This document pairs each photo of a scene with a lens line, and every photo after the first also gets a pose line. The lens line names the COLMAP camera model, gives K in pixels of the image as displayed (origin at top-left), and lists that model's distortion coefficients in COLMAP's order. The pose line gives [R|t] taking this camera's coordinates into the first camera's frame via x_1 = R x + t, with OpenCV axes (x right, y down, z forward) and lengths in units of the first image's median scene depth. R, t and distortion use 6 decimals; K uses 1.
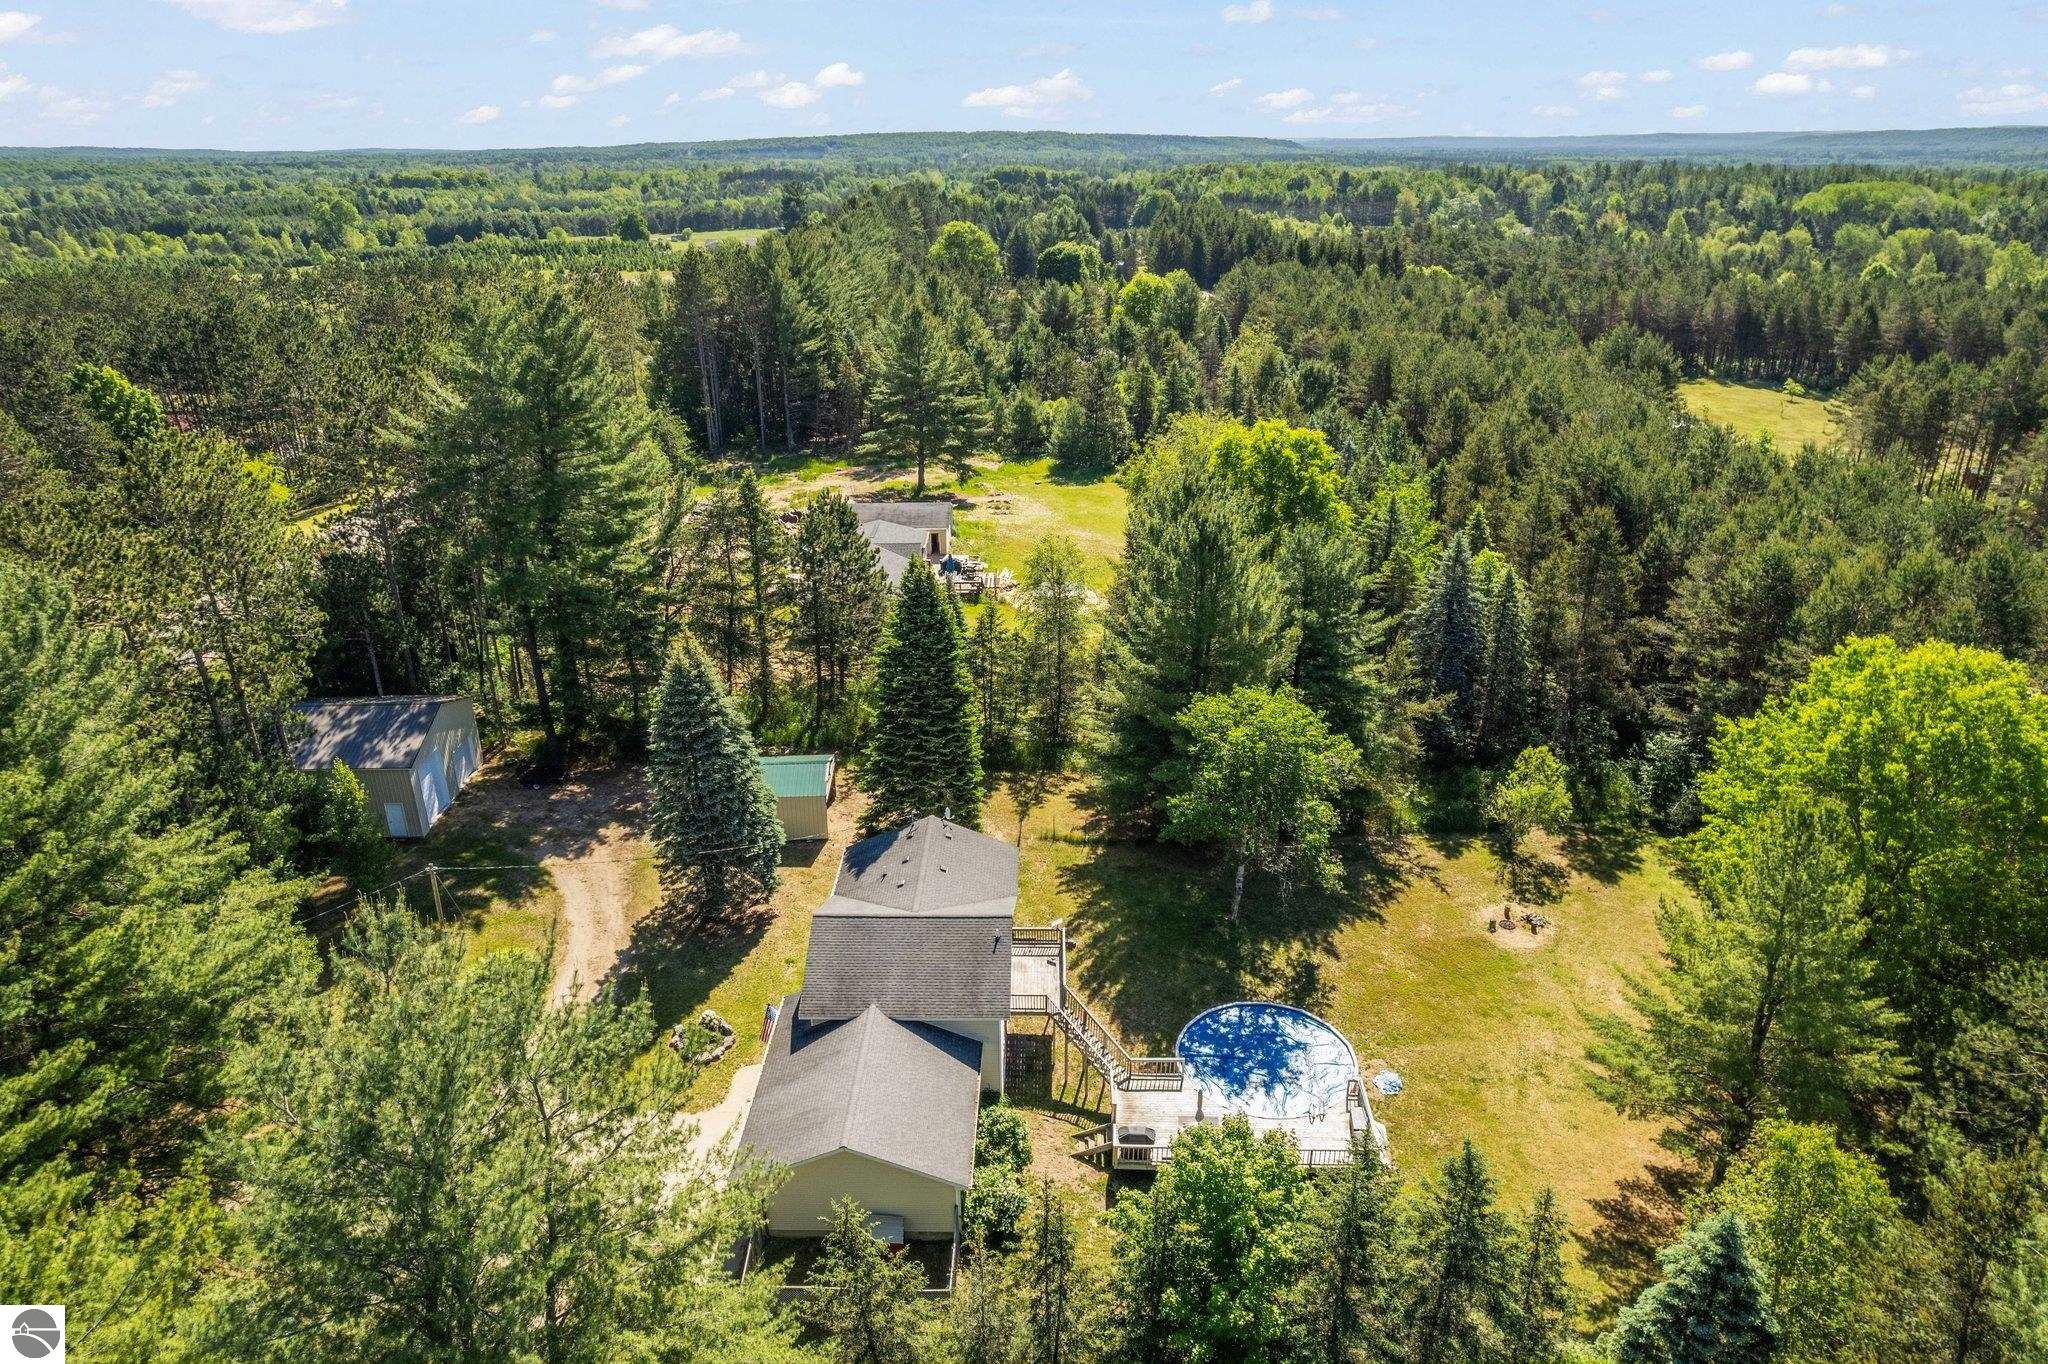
lens RADIAL K [[1368.9, 0, 1024.0], [0, 1368.9, 682.0], [0, 0, 1]] dist [-0.038239, 0.000452]
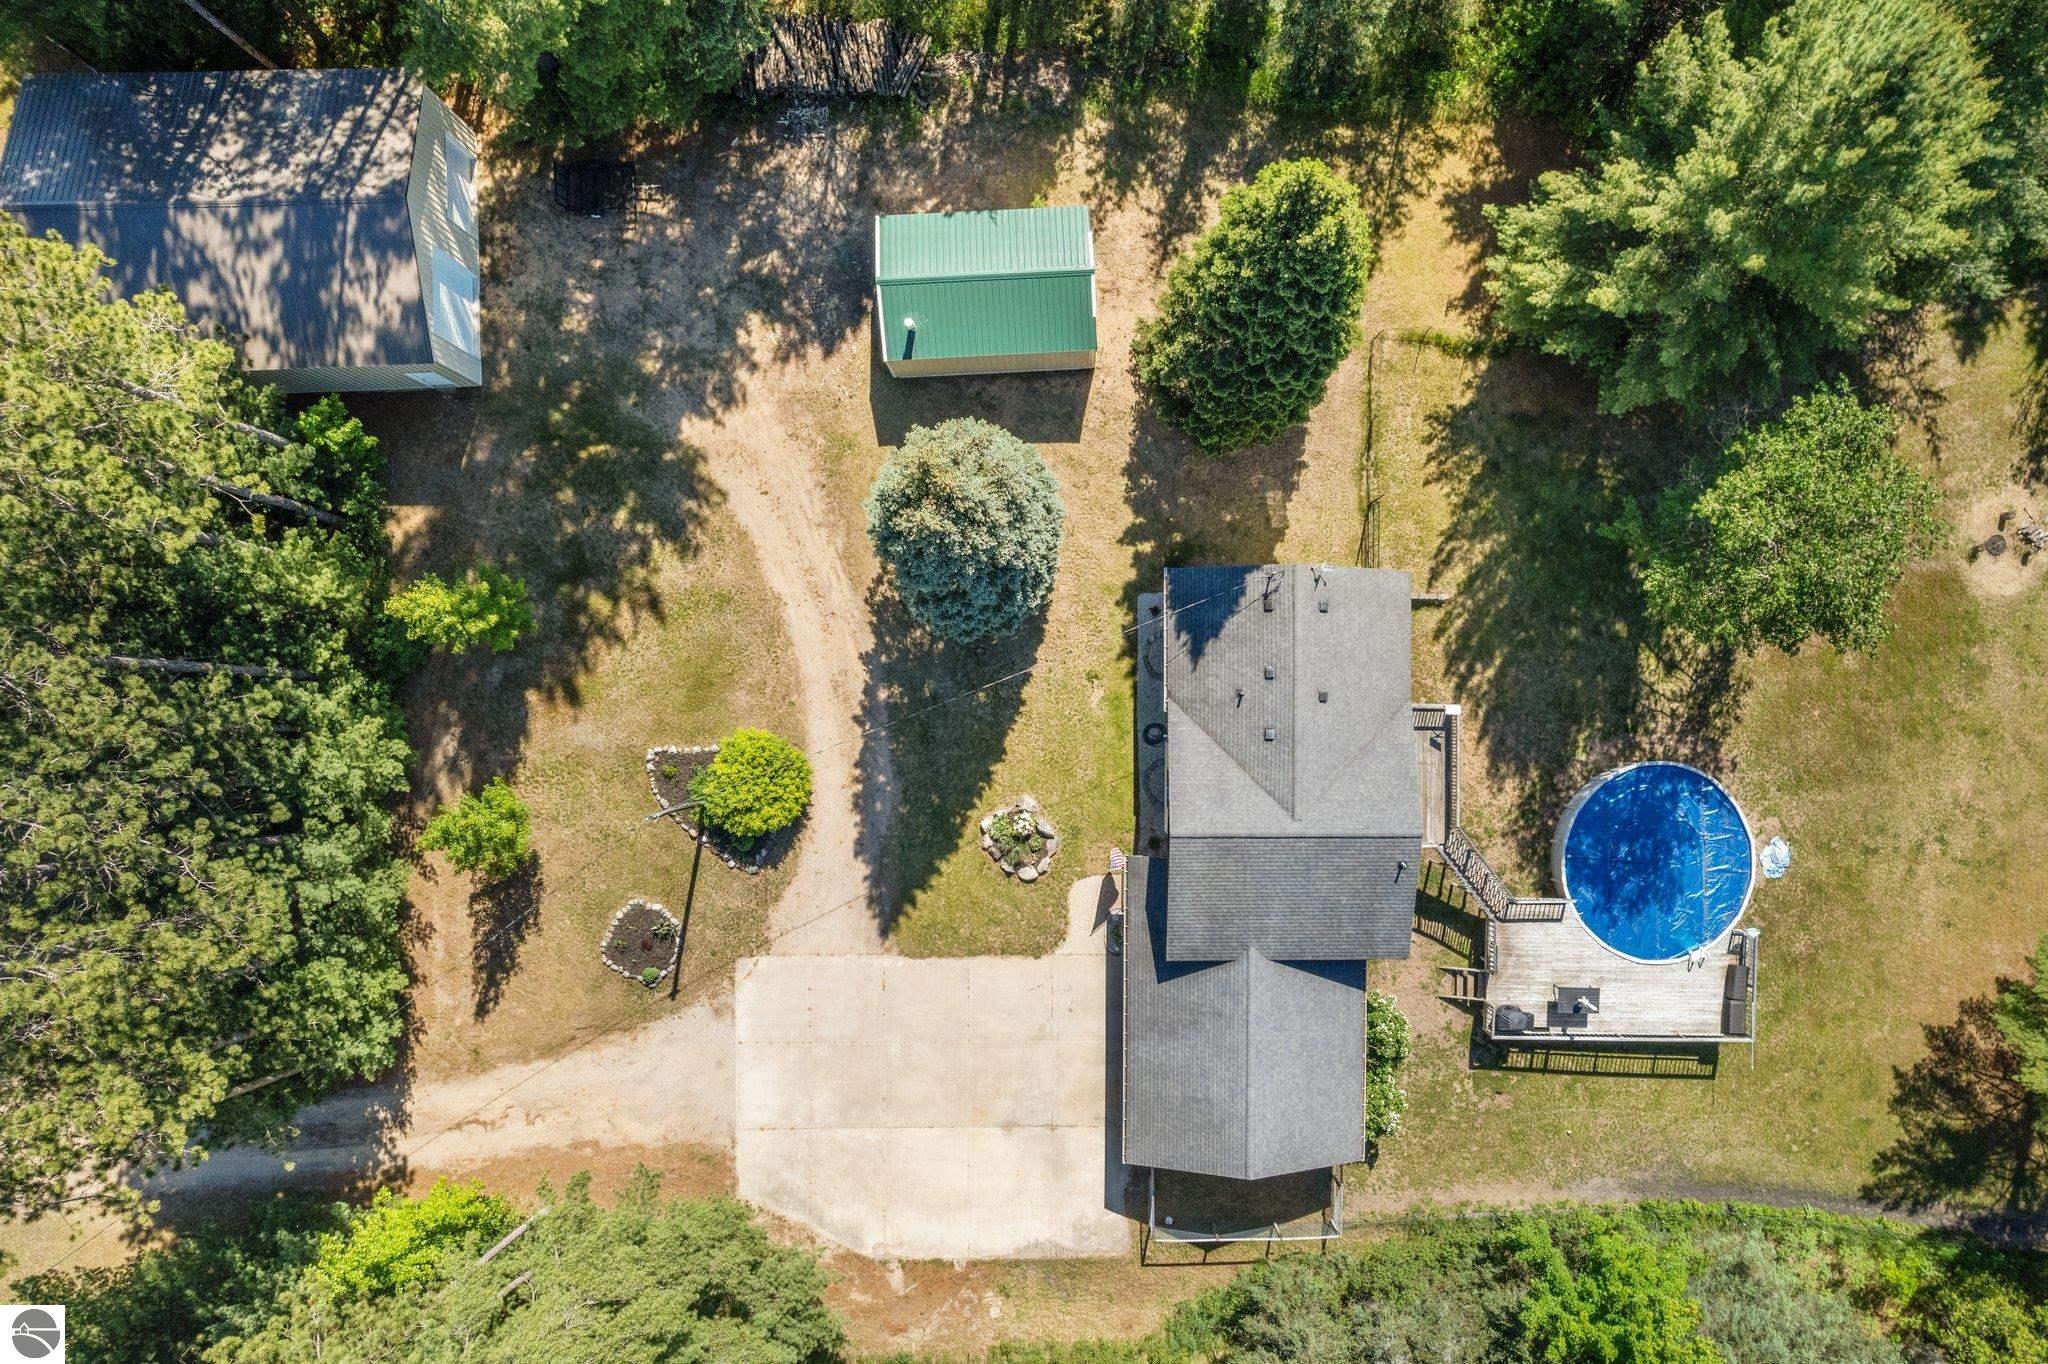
lens RADIAL K [[1316.8, 0, 1031.1], [0, 1316.8, 687.4], [0, 0, 1]] dist [-0.087237, 0.075859]
pose [[0.999615, -0.020576, 0.018617, -0.220222], [-0.009592, 0.373333, 0.927648, -0.491778], [-0.026038, -0.927469, 0.372992, 0.718129]]
